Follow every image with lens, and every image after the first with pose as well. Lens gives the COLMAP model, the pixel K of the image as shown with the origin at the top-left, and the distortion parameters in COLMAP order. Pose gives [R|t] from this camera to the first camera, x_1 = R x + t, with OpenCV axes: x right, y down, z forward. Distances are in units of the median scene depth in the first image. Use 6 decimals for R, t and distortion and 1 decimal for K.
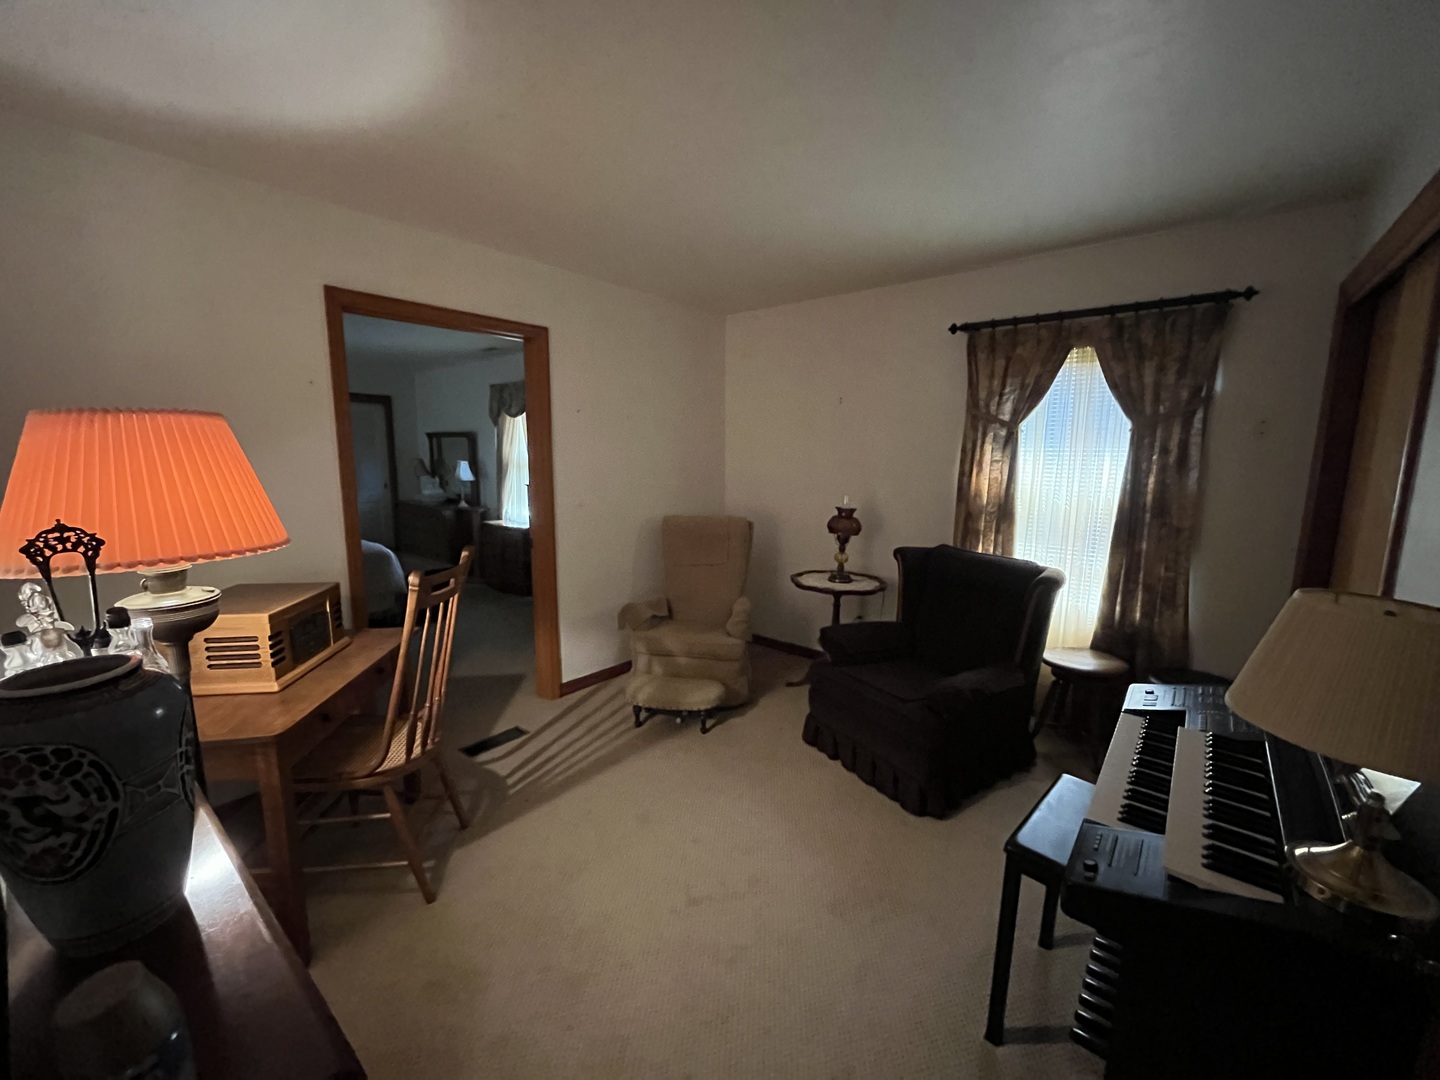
lens RADIAL K [[582.0, 0, 718.2], [0, 582.0, 539.6], [0, 0, 1]] dist [-0.001576, -0.000309]
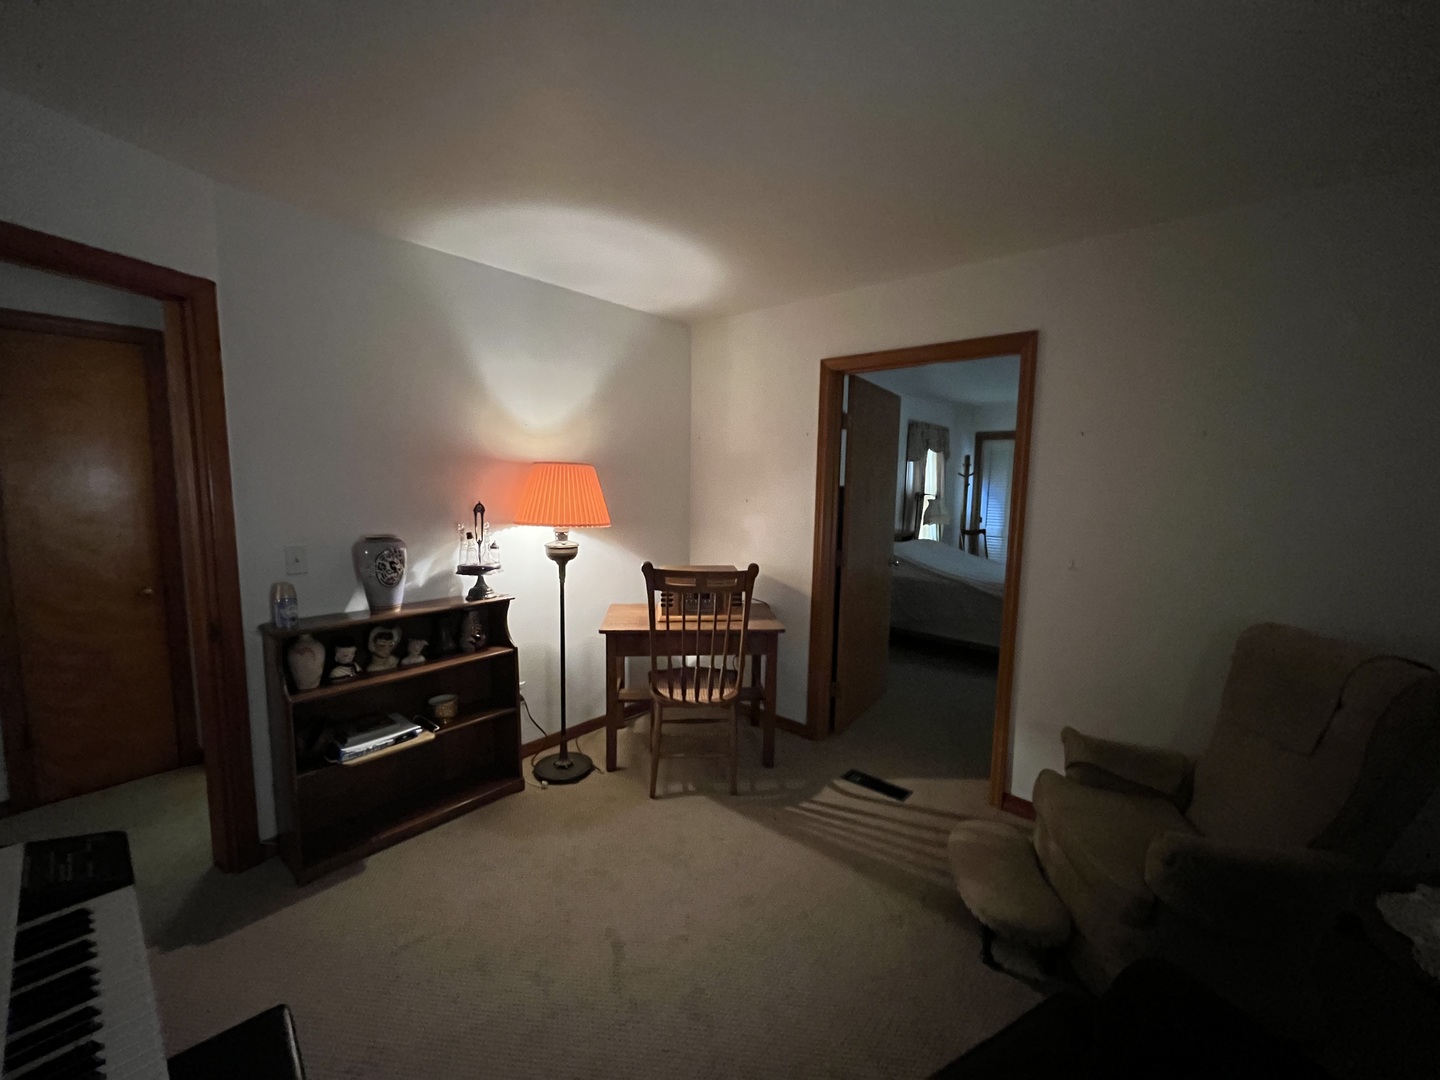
lens RADIAL K [[611.0, 0, 749.5], [0, 611.0, 533.1], [0, 0, 1]] dist [-0.002135, -0.000299]
pose [[-0.014111, 0.088359, -0.995989, 0.306549], [-0.182267, 0.979172, 0.089450, -0.058154], [0.983148, 0.182799, 0.002288, 0.375710]]
